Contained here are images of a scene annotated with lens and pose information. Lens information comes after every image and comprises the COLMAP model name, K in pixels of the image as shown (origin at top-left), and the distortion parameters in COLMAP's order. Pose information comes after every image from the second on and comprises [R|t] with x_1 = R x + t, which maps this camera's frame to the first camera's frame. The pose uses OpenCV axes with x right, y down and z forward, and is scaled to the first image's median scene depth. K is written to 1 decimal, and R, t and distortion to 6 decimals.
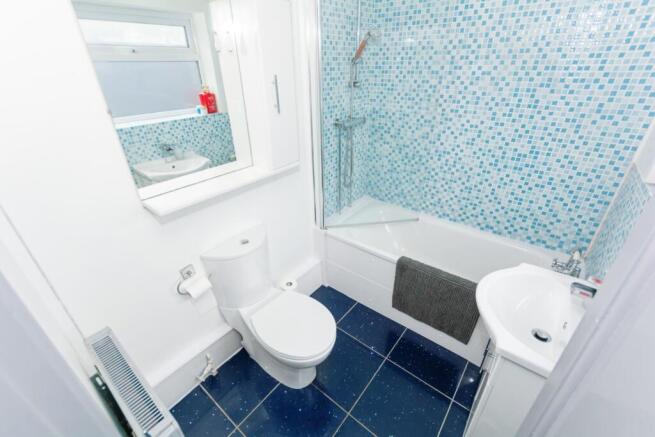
lens RADIAL K [[285.6, 0, 329.5], [0, 285.6, 208.2], [0, 0, 1]] dist [0.002146, 0.000556]
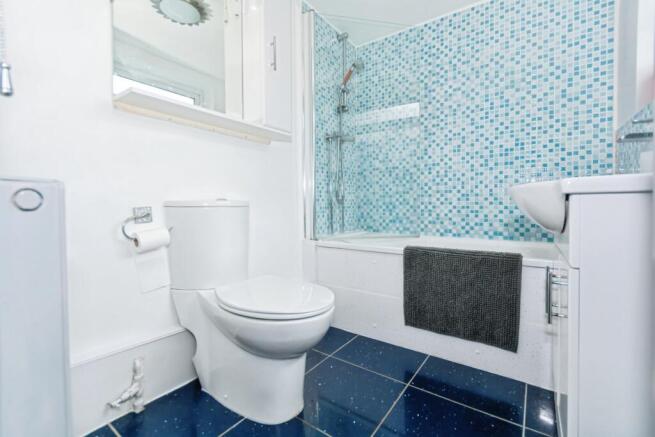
lens RADIAL K [[285.6, 0, 329.5], [0, 285.6, 208.2], [0, 0, 1]] dist [0.002146, 0.000556]
pose [[0.998771, 0.002570, 0.049490, -0.018841], [0.020449, 0.888290, -0.458827, 0.434113], [-0.045141, 0.459275, 0.887146, 0.204177]]
